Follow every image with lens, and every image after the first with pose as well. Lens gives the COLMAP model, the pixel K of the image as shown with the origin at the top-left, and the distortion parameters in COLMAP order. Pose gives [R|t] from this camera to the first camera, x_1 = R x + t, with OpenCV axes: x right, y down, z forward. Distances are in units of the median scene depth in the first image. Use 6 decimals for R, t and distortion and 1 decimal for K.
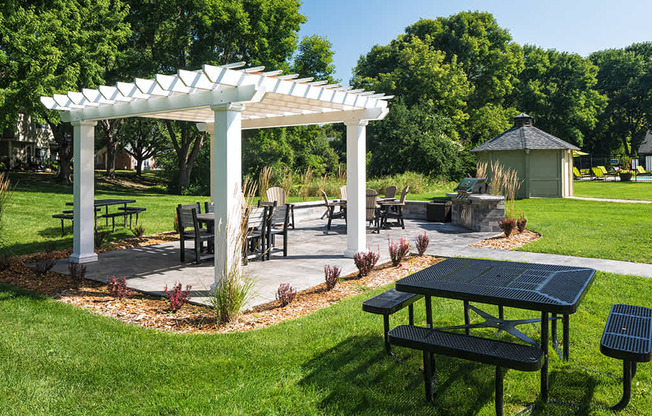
lens RADIAL K [[518.7, 0, 325.3], [0, 518.7, 178.2], [0, 0, 1]] dist [0.000105, 0.000296]
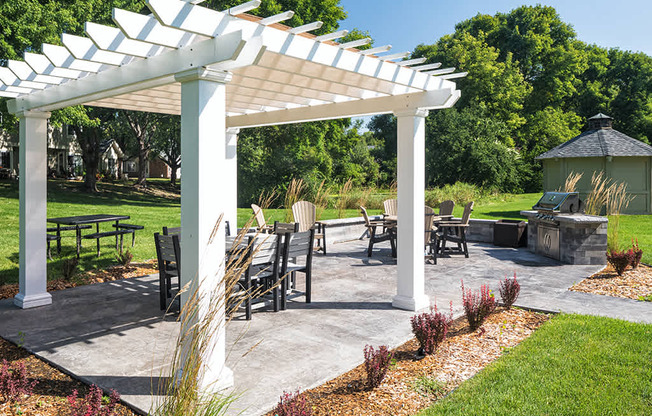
lens RADIAL K [[518.7, 0, 325.3], [0, 518.7, 178.2], [0, 0, 1]] dist [0.000105, 0.000296]
pose [[0.997046, 0.005522, -0.076610, -0.000613], [-0.006853, 0.999830, -0.017115, -0.004270], [0.076503, 0.017589, 0.996914, 0.183533]]
